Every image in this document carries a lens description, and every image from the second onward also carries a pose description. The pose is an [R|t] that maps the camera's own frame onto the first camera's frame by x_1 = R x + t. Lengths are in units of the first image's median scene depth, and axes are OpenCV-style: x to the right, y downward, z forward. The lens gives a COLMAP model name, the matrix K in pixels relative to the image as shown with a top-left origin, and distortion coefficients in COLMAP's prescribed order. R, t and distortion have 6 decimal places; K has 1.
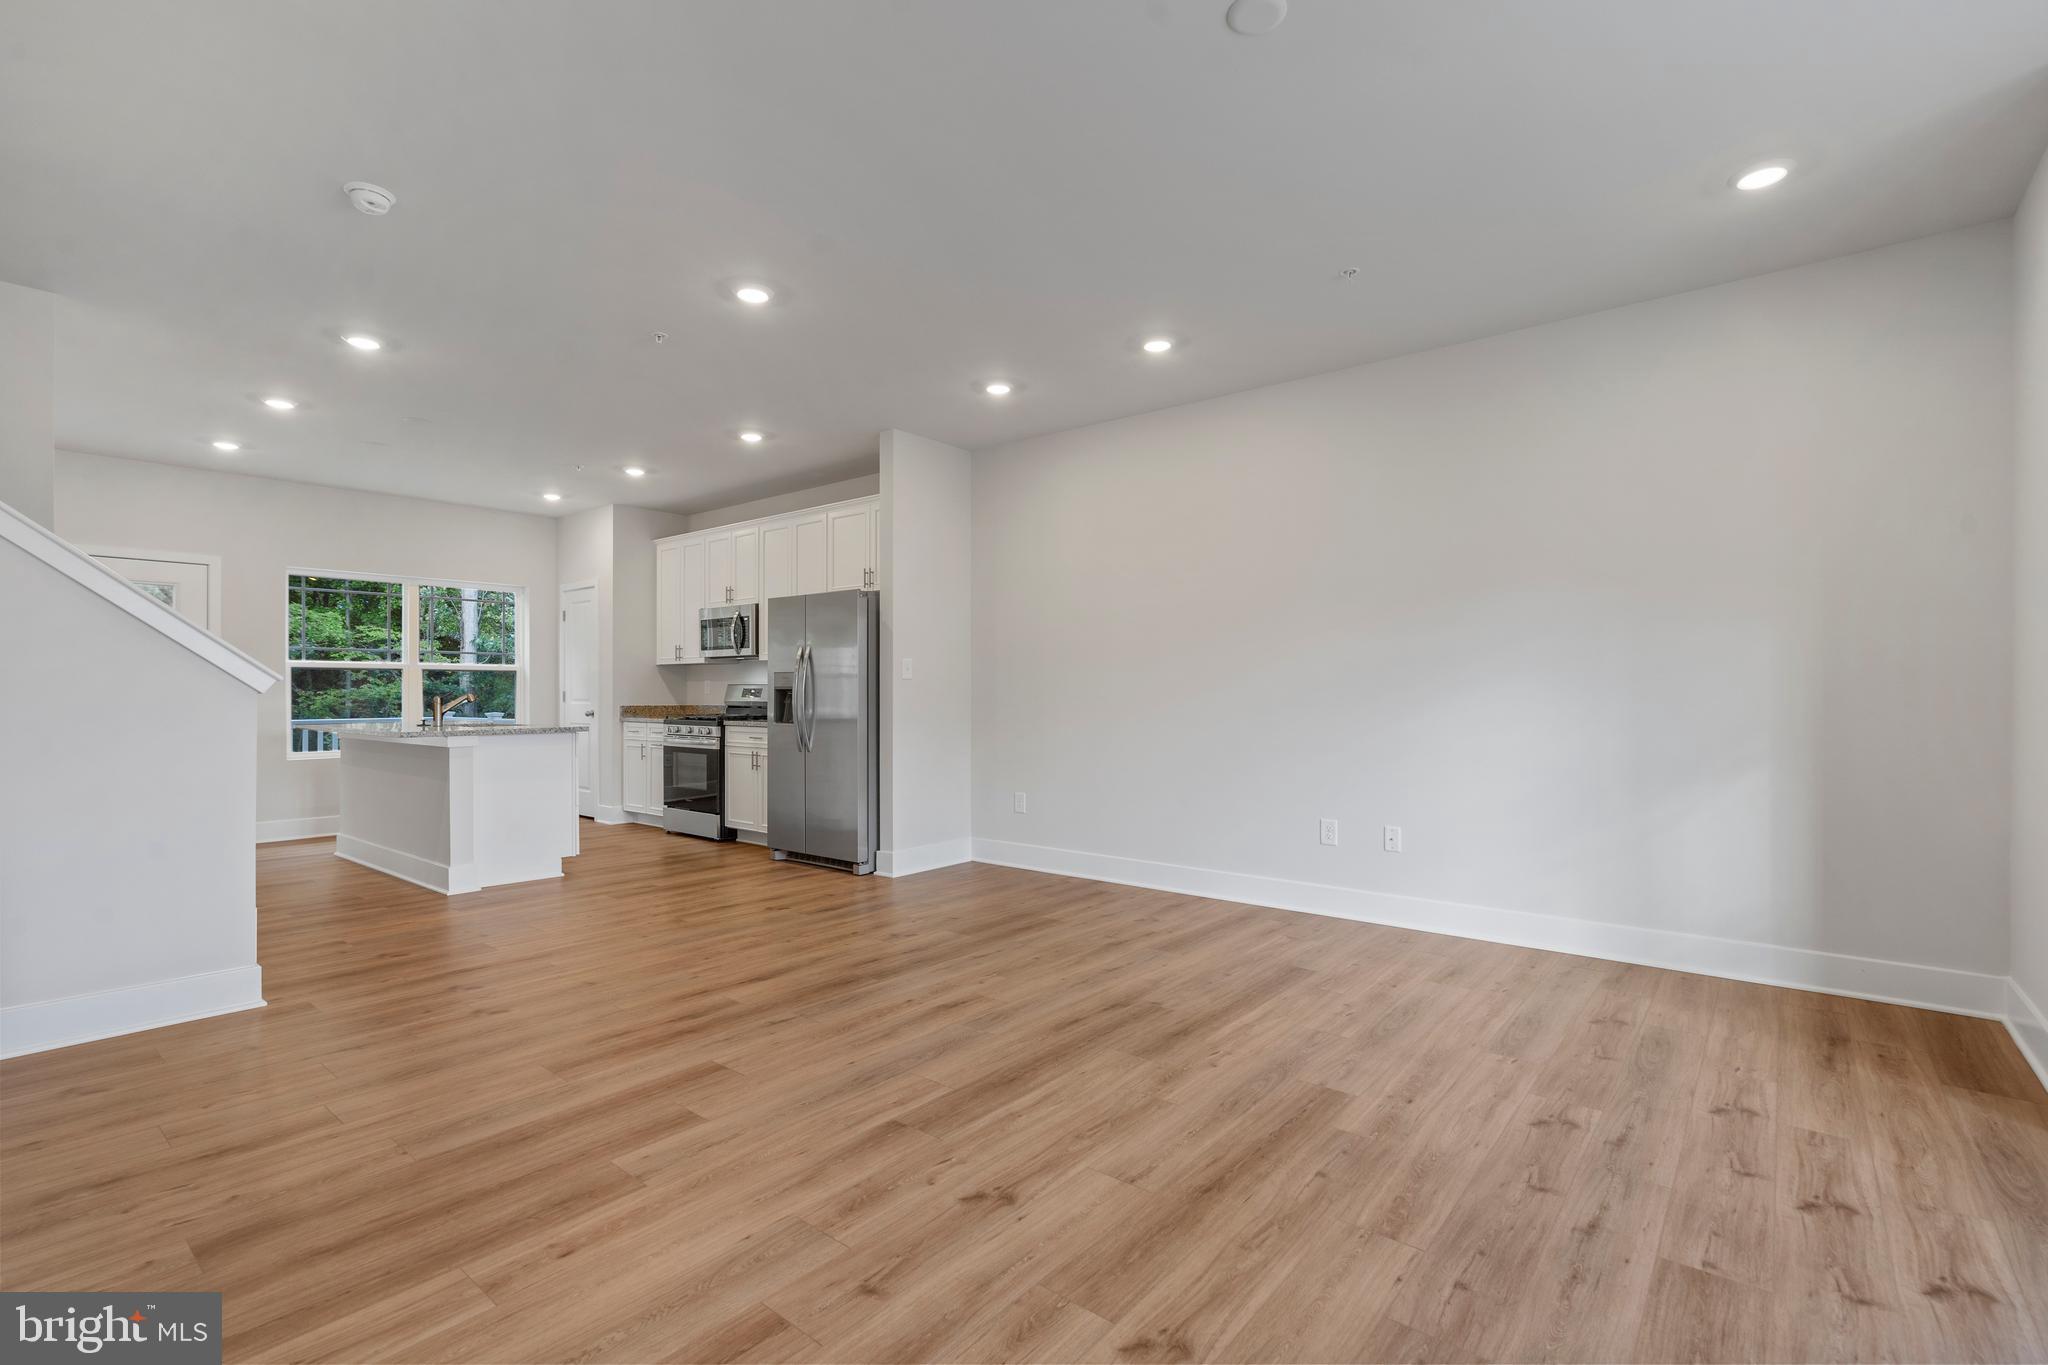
lens RADIAL K [[935.5, 0, 1015.0], [0, 935.5, 694.8], [0, 0, 1]] dist [-0.002459, 0.001535]
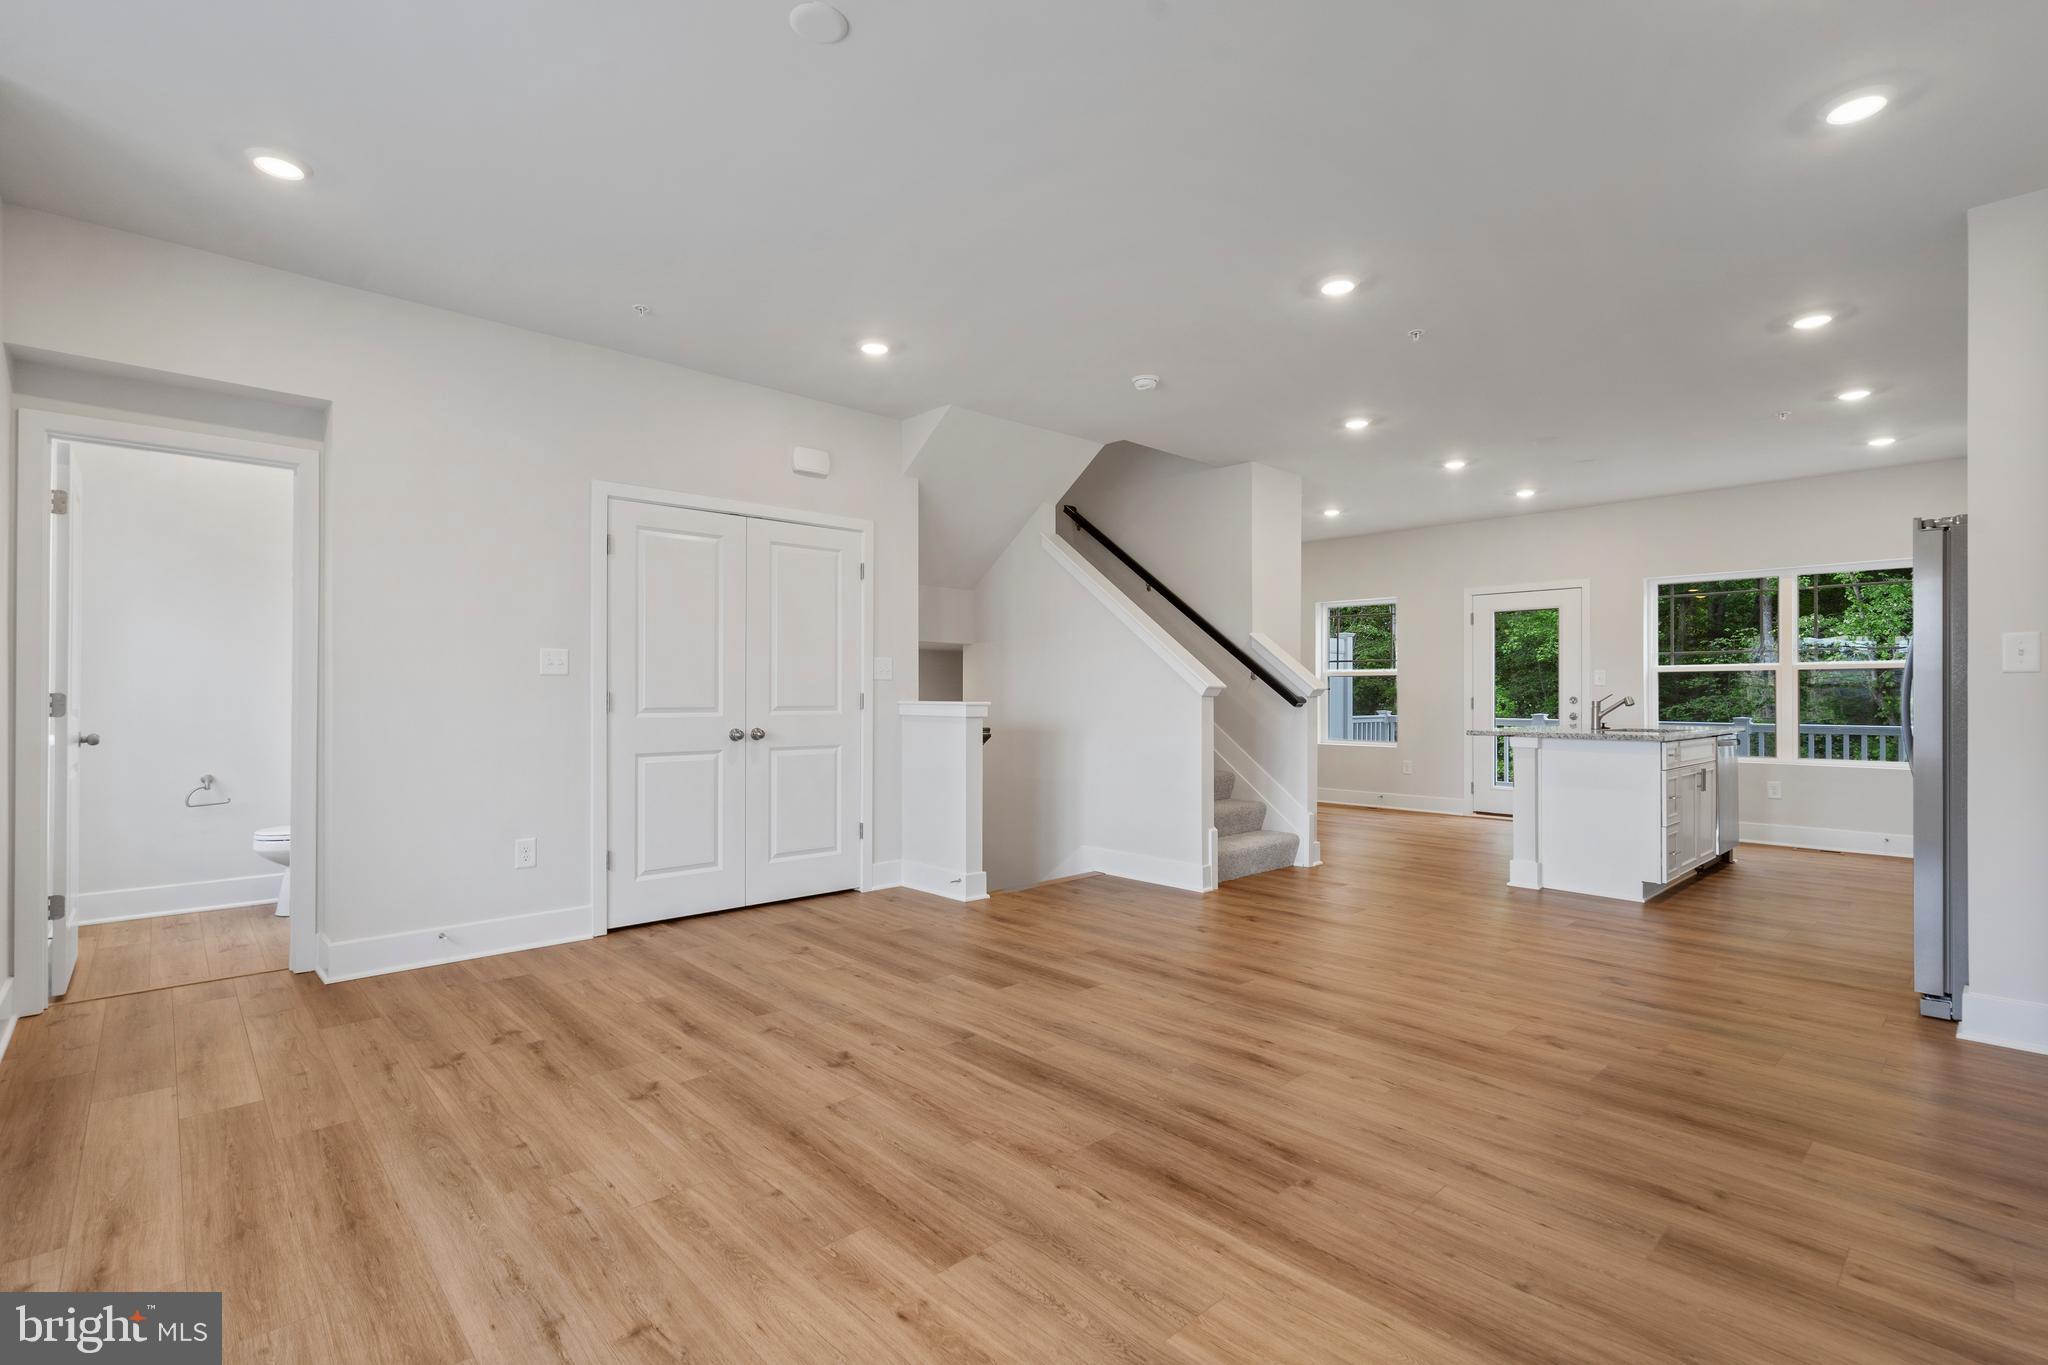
lens RADIAL K [[935.5, 0, 1004.3], [0, 935.5, 687.4], [0, 0, 1]] dist [-0.002459, 0.001535]
pose [[-0.140374, -0.007435, -0.990071, 1.041135], [-0.003215, 0.999970, -0.007053, -0.004095], [0.990093, 0.002193, -0.140394, 1.132883]]
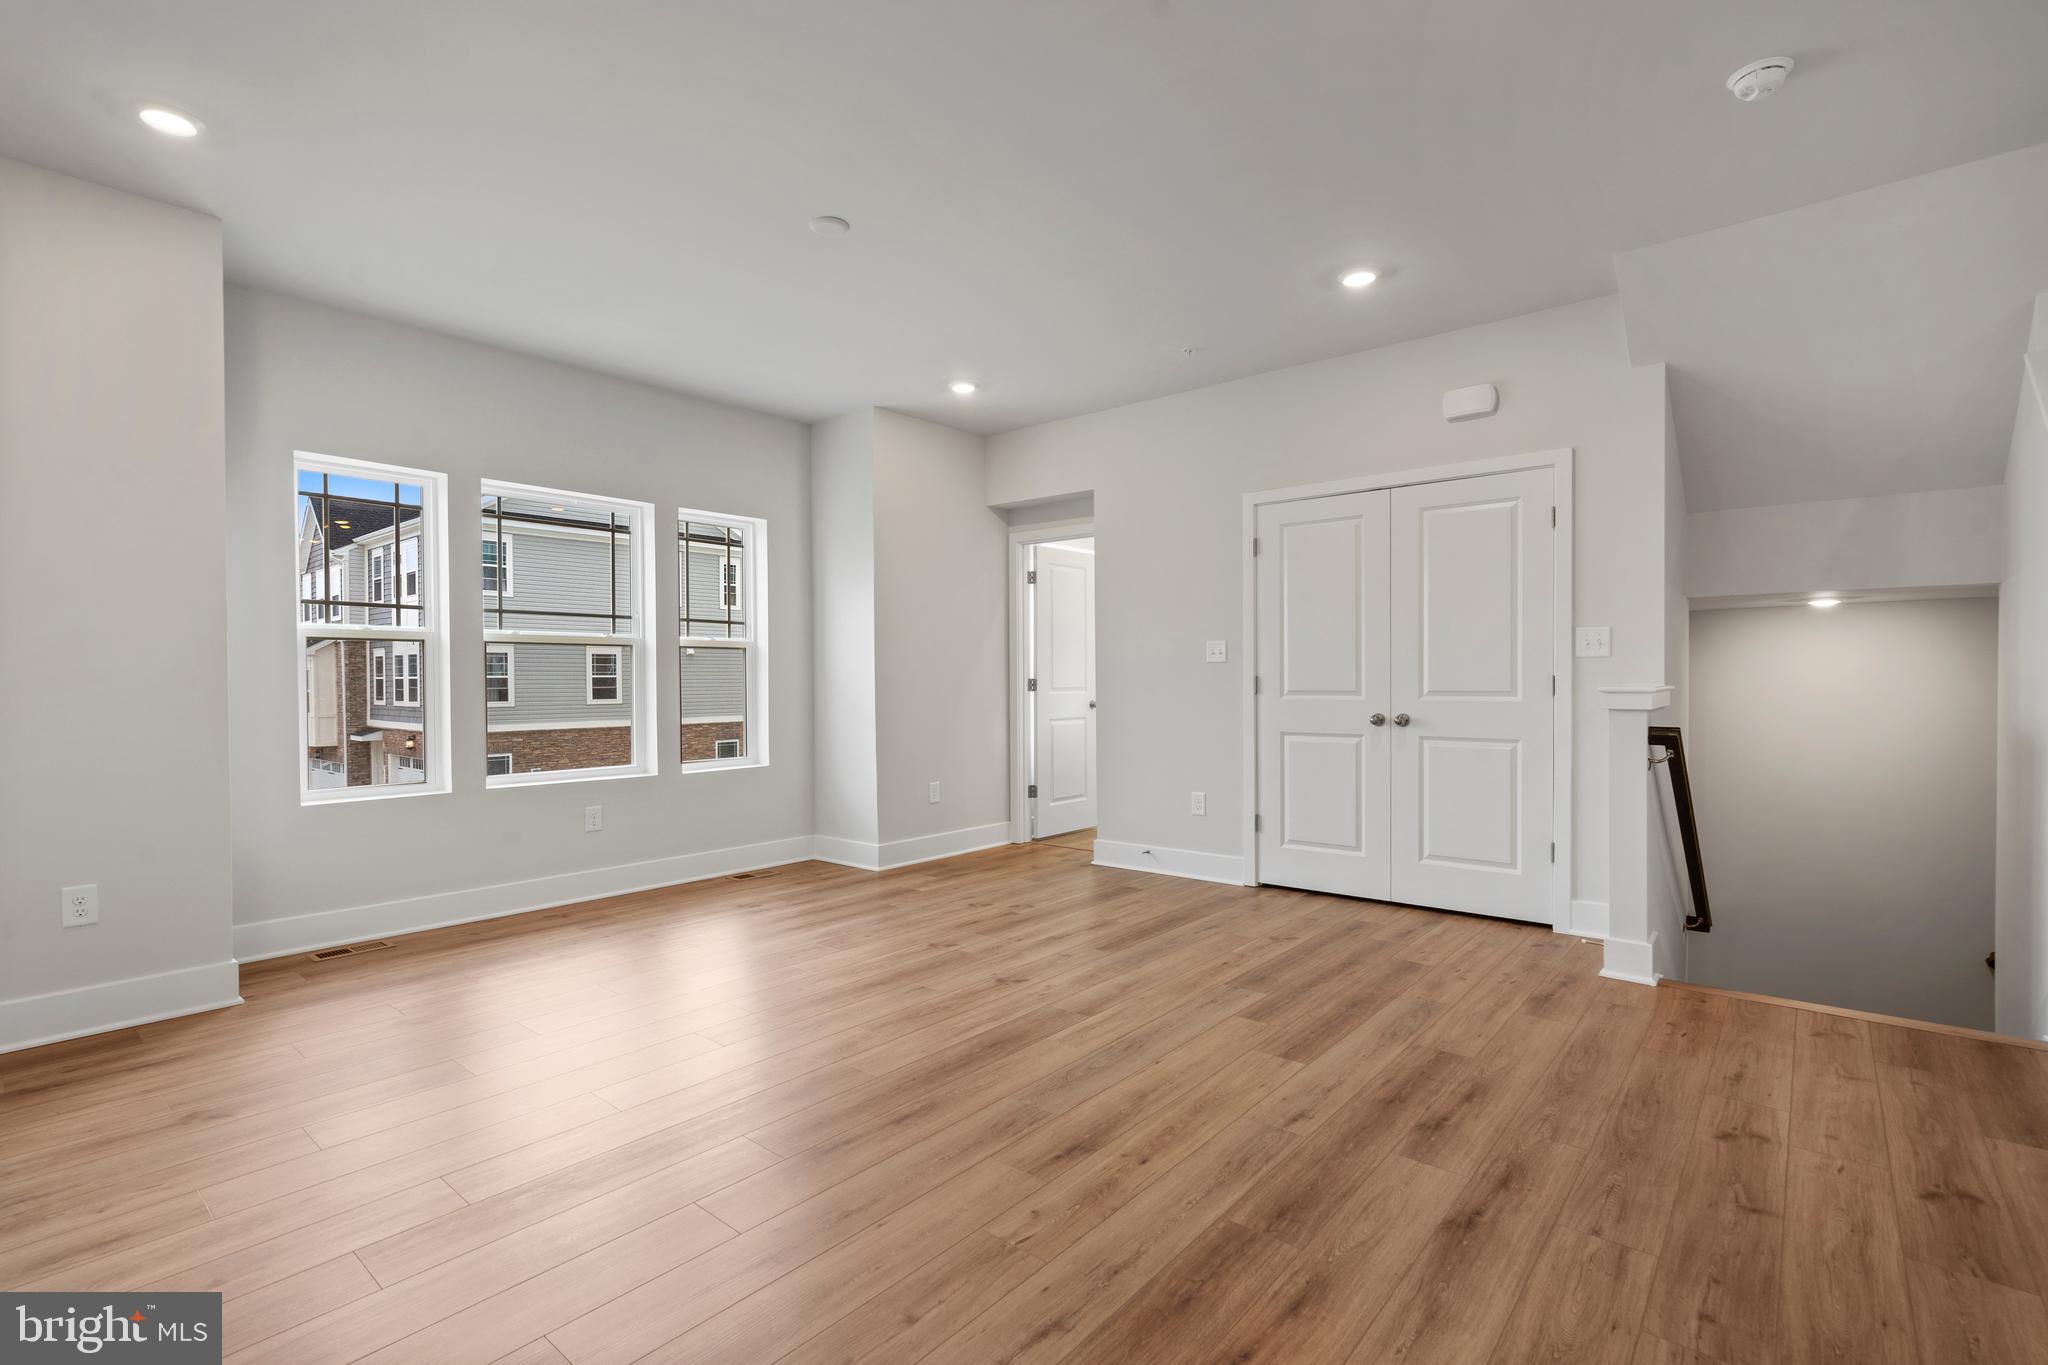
lens RADIAL K [[935.5, 0, 1022.0], [0, 935.5, 685.1], [0, 0, 1]] dist [-0.002459, 0.001535]
pose [[-0.999980, 0.004902, 0.003987, -0.043545], [0.004935, 0.999954, 0.008263, -0.004780], [-0.003946, 0.008282, -0.999958, 2.114182]]
